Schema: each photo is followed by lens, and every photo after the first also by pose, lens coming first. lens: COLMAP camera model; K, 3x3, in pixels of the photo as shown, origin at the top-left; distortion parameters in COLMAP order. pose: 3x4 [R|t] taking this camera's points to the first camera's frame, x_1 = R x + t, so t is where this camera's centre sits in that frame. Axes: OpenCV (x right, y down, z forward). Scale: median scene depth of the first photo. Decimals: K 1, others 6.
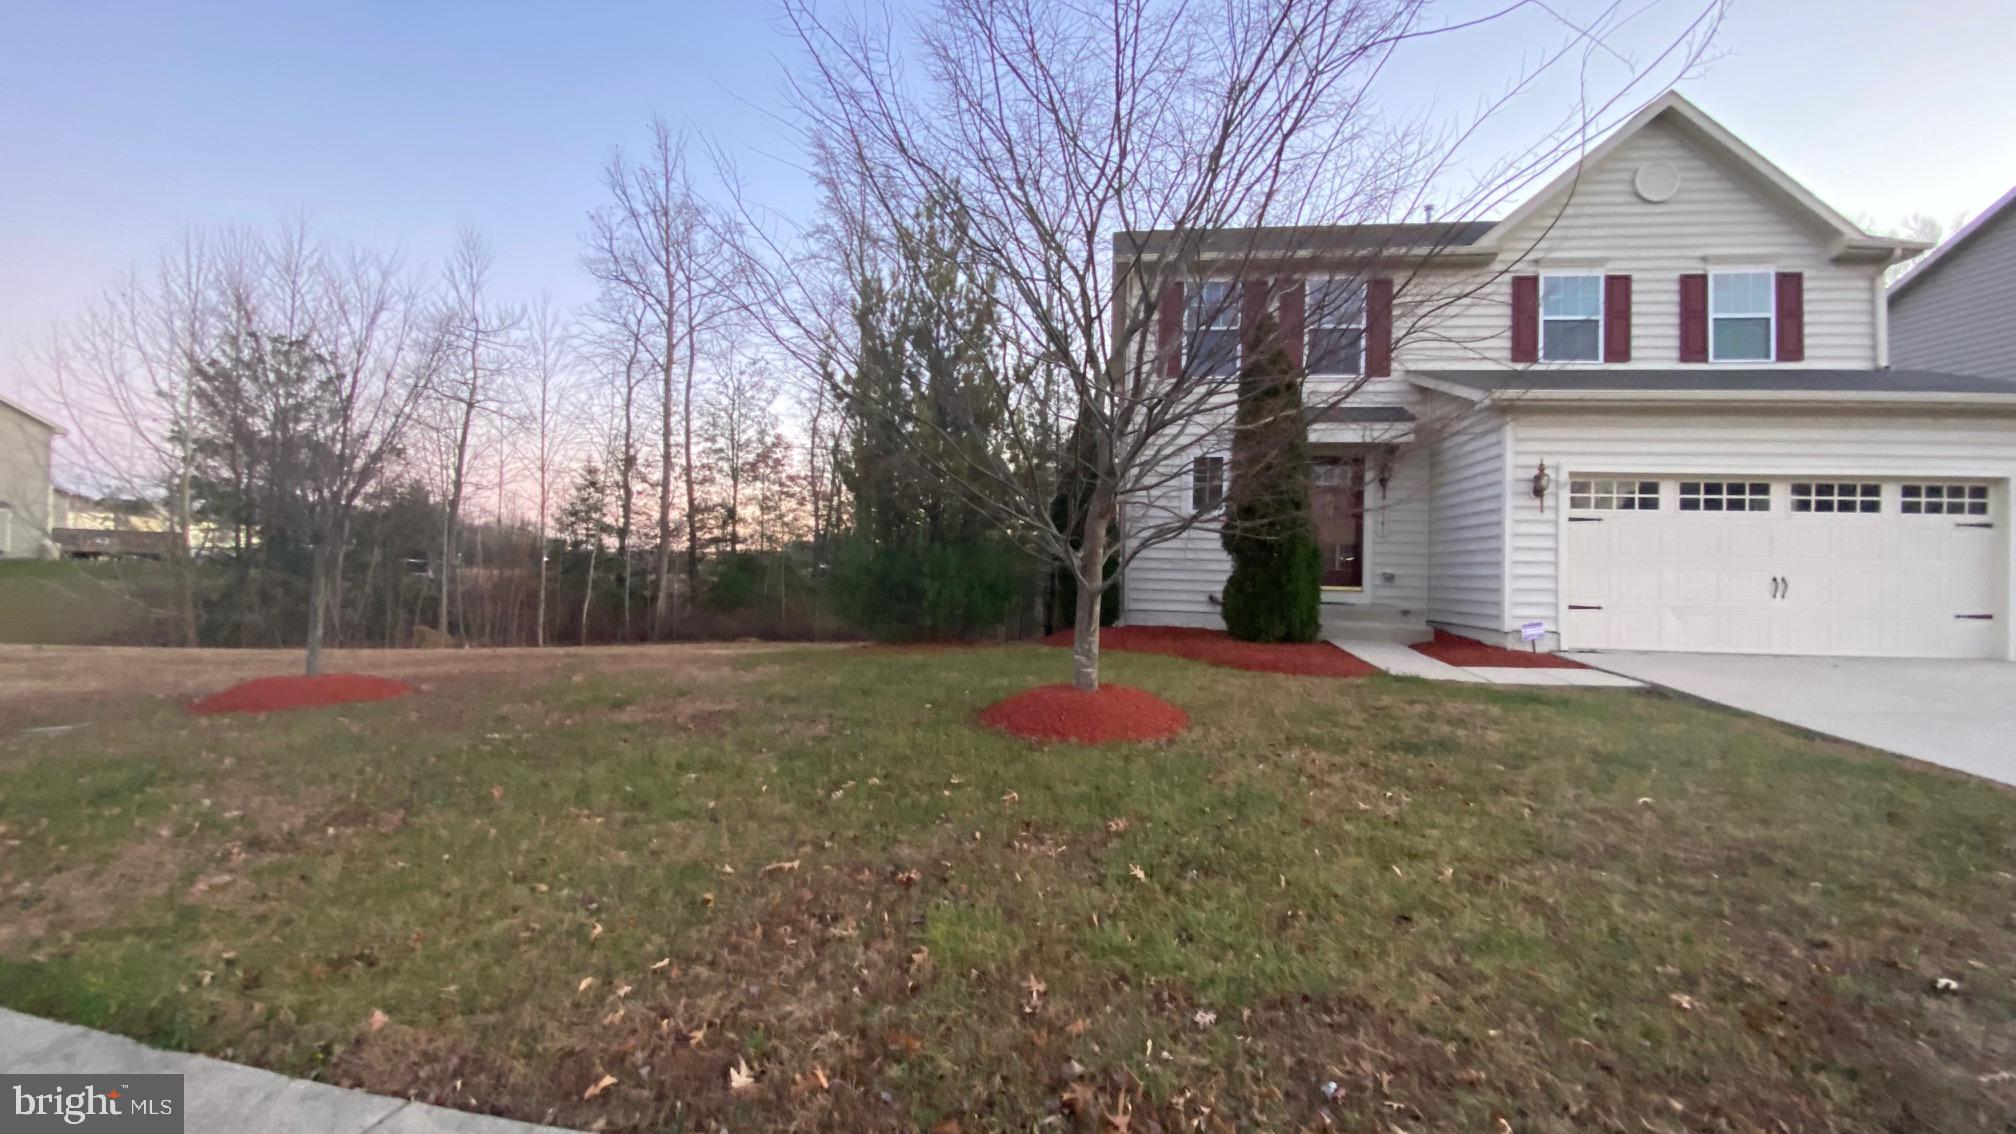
lens RADIAL K [[823.1, 0, 1023.3], [0, 823.1, 550.5], [0, 0, 1]] dist [0.017499, -0.016238]
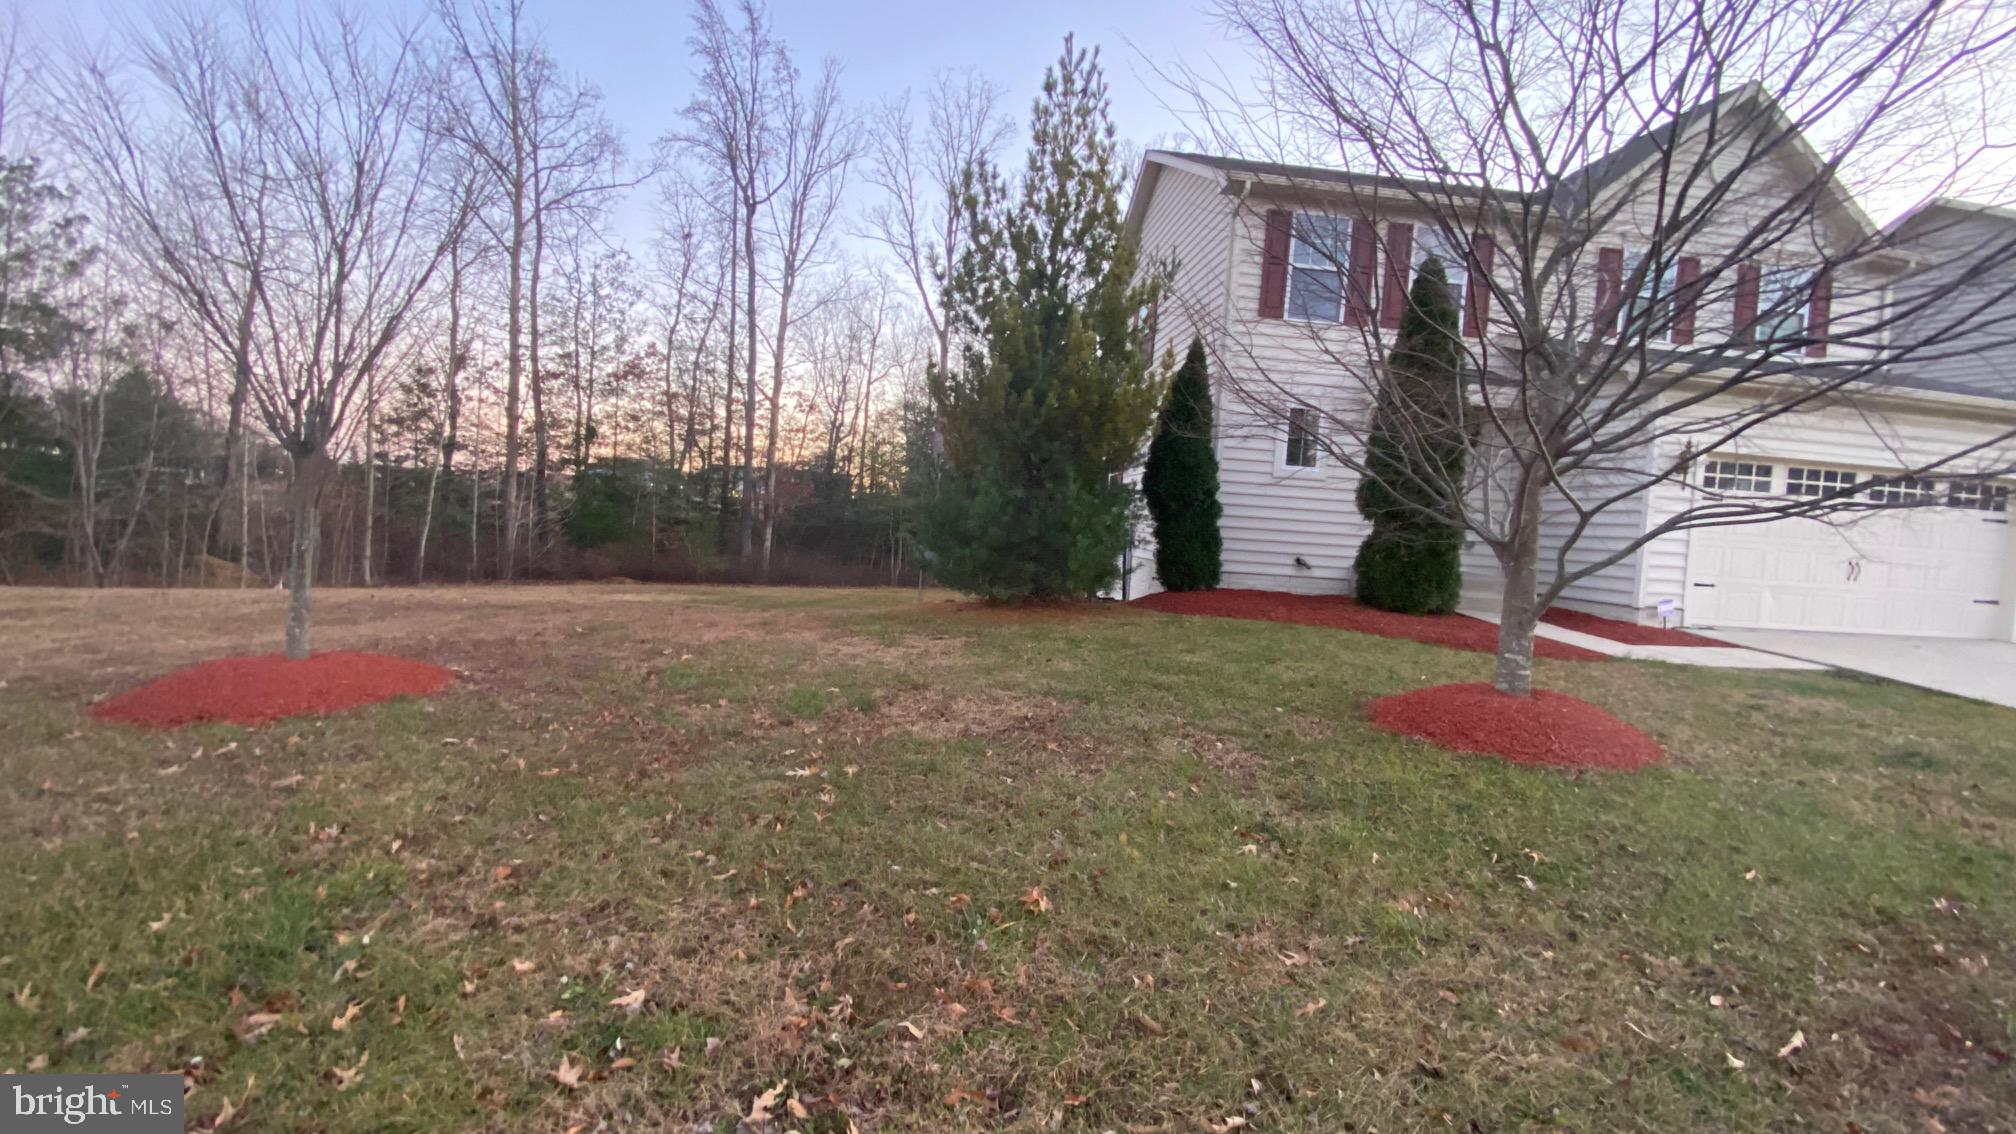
lens RADIAL K [[823.1, 0, 1023.3], [0, 823.1, 550.5], [0, 0, 1]] dist [0.017499, -0.016238]
pose [[0.974666, 0.028812, 0.221800, -0.300430], [-0.045283, 0.996551, 0.069536, -0.005597], [-0.219032, -0.077818, 0.972610, 0.155397]]
